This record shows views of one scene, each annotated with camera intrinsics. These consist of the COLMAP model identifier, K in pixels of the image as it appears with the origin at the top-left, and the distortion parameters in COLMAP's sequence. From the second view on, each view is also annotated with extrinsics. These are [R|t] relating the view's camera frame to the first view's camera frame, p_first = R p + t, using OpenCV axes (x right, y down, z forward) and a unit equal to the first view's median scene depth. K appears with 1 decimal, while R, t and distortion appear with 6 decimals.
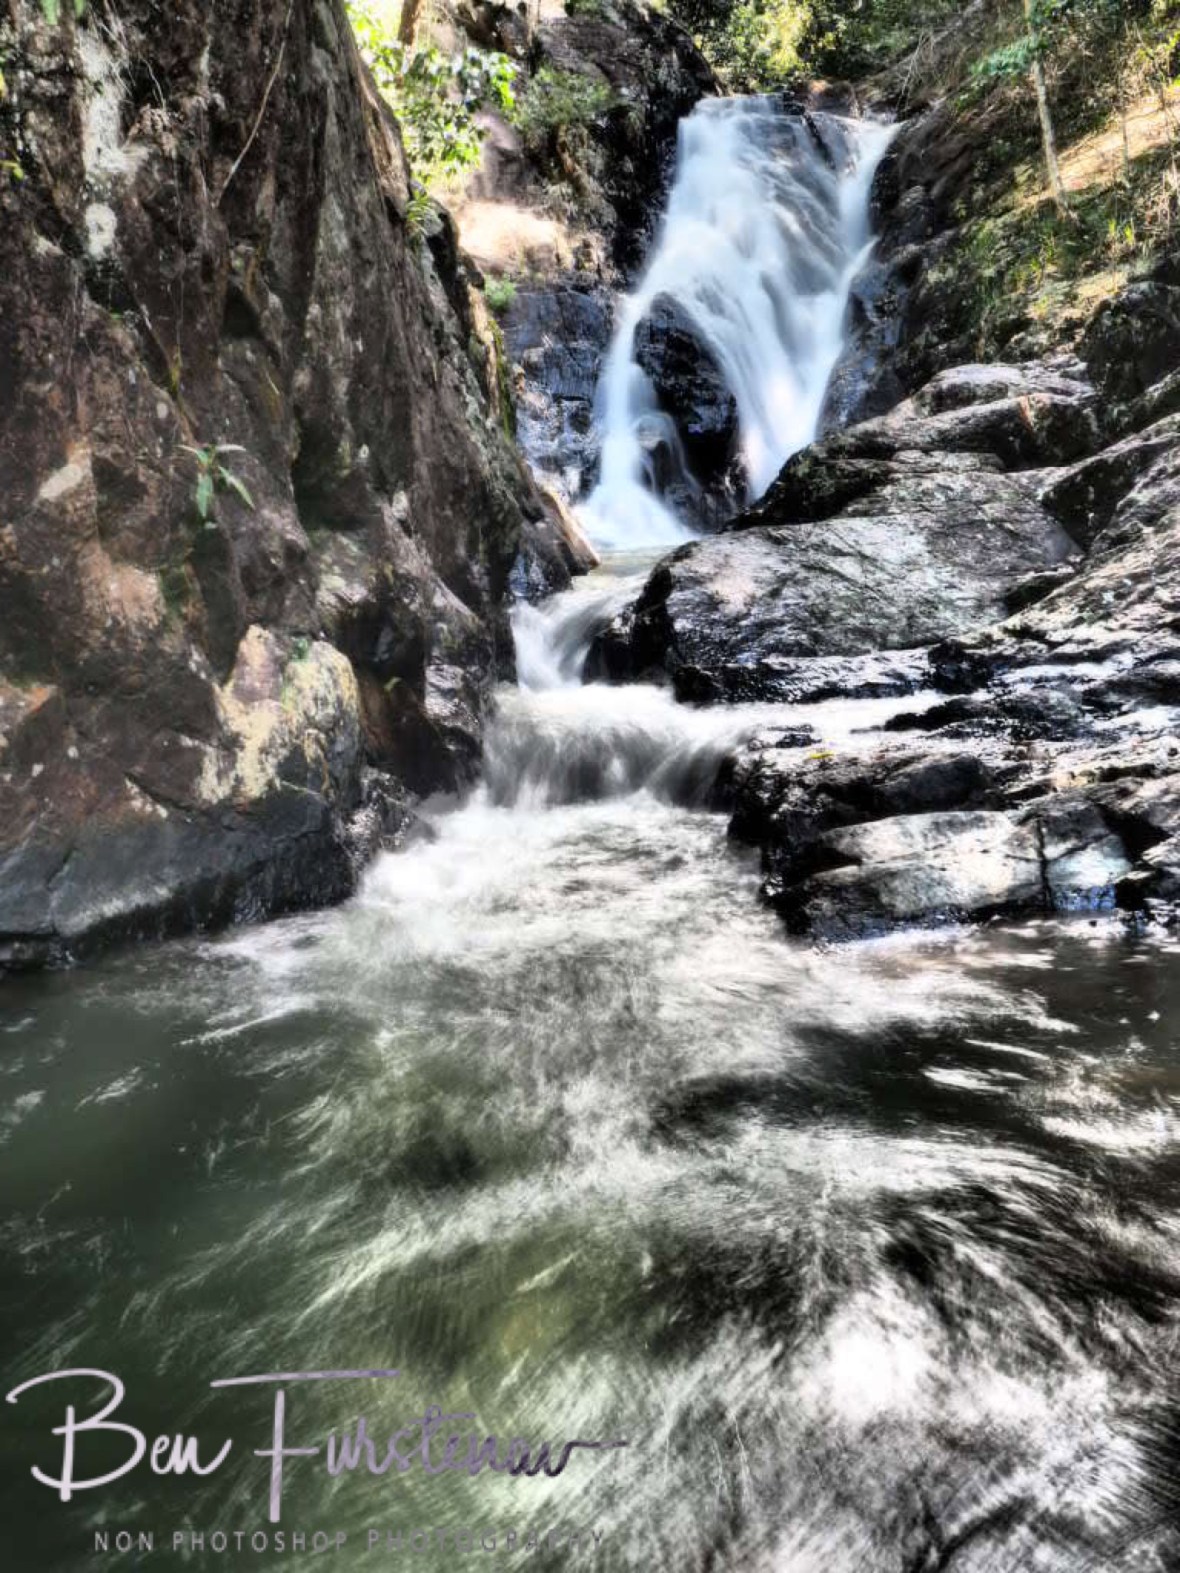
lens RADIAL K [[2136.3, 0, 592.3], [0, 2136.3, 784.8], [0, 0, 1]] dist [0.033853, 0.000000]
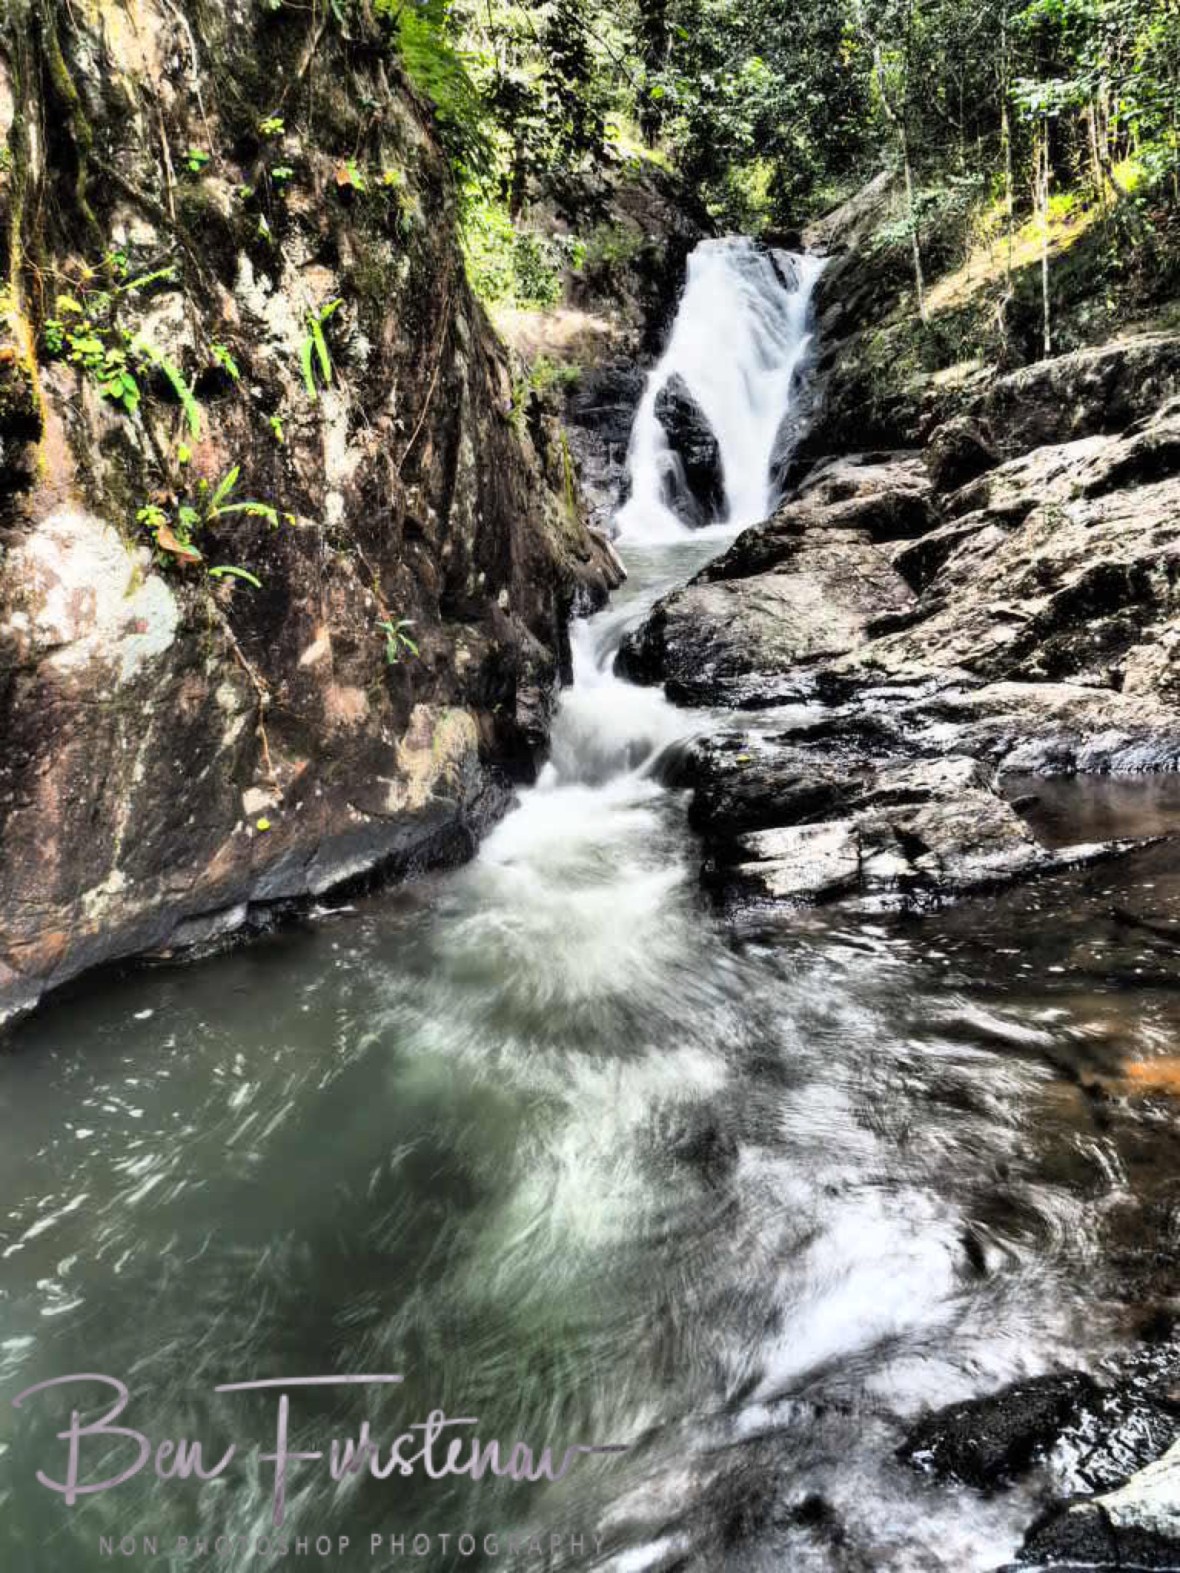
lens RADIAL K [[1343.9, 0, 603.2], [0, 1343.9, 782.1], [0, 0, 1]] dist [-0.016054, -0.000515]
pose [[0.999704, 0.018312, -0.015988, 0.006815], [-0.016744, 0.995505, 0.093222, -0.065475], [0.017623, -0.092927, 0.995517, -0.056786]]
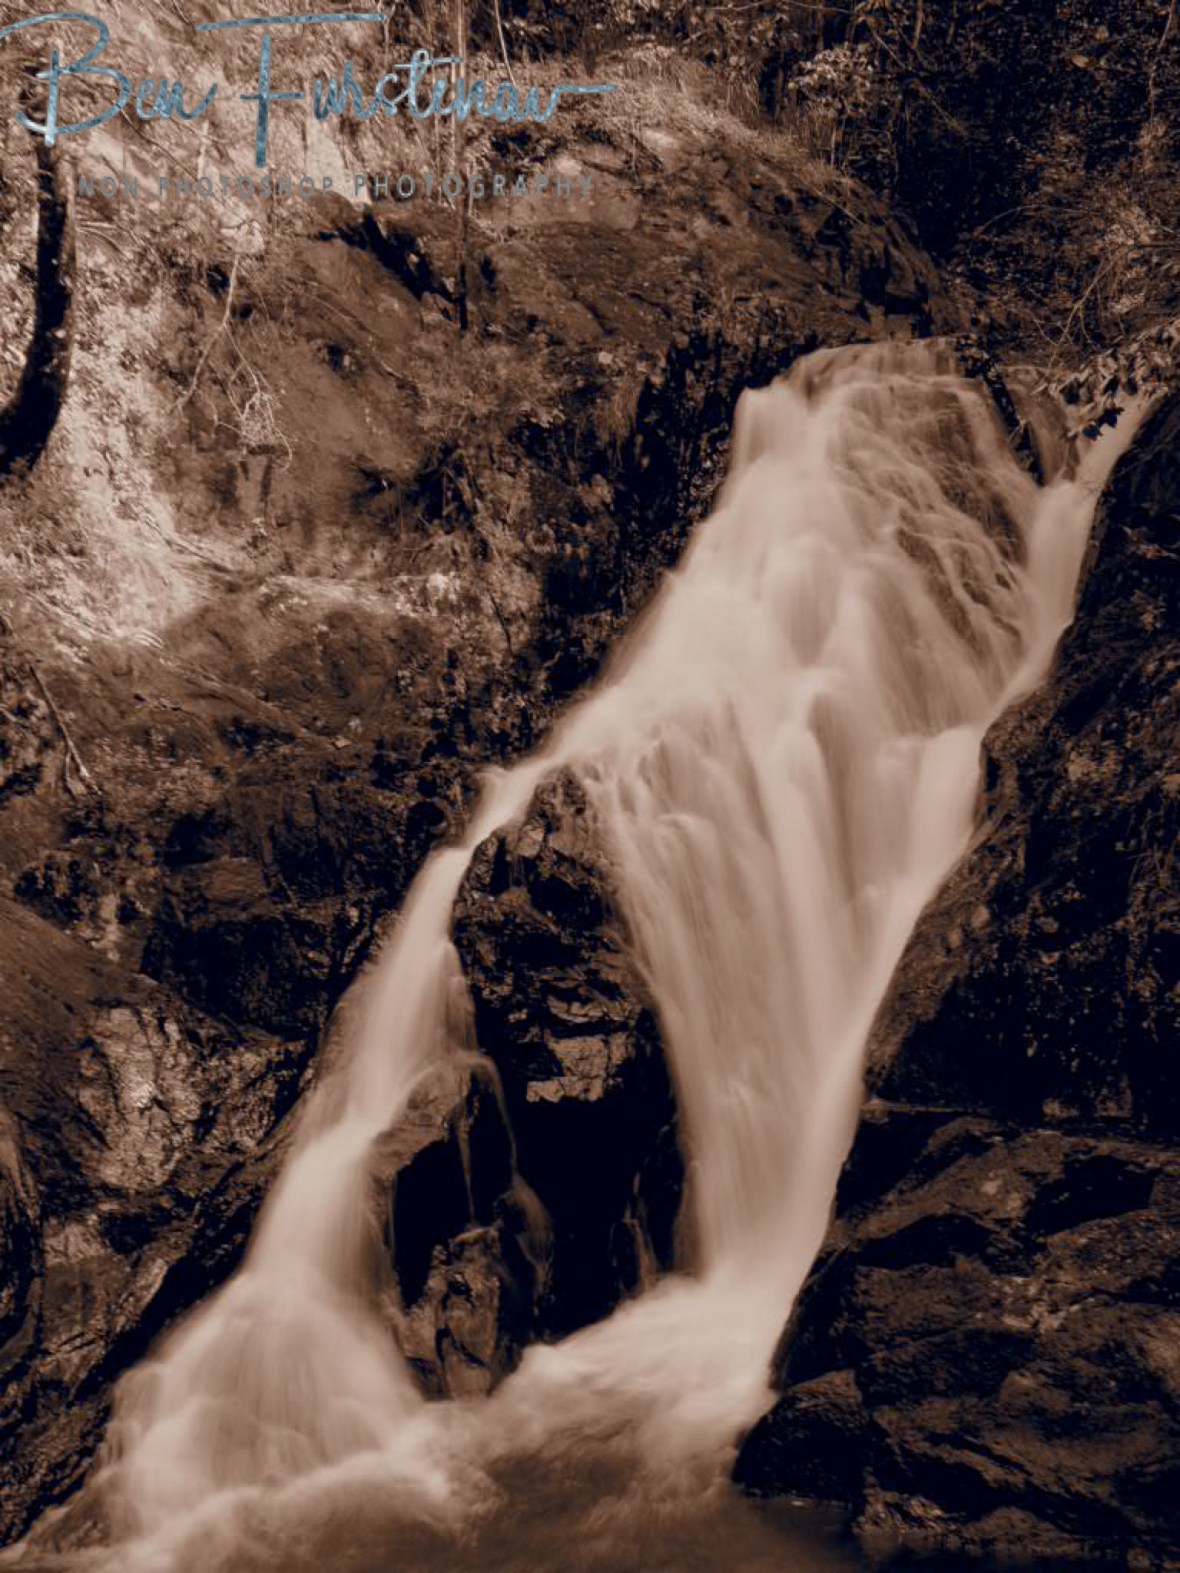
lens RADIAL K [[2523.5, 0, 591.8], [0, 2523.5, 786.8], [0, 0, 1]] dist [-0.037043, 0.000000]
pose [[0.981467, 0.017139, -0.190863, 0.516146], [-0.035229, 0.995155, -0.091791, -0.573724], [0.188365, 0.096814, 0.977316, 1.397567]]
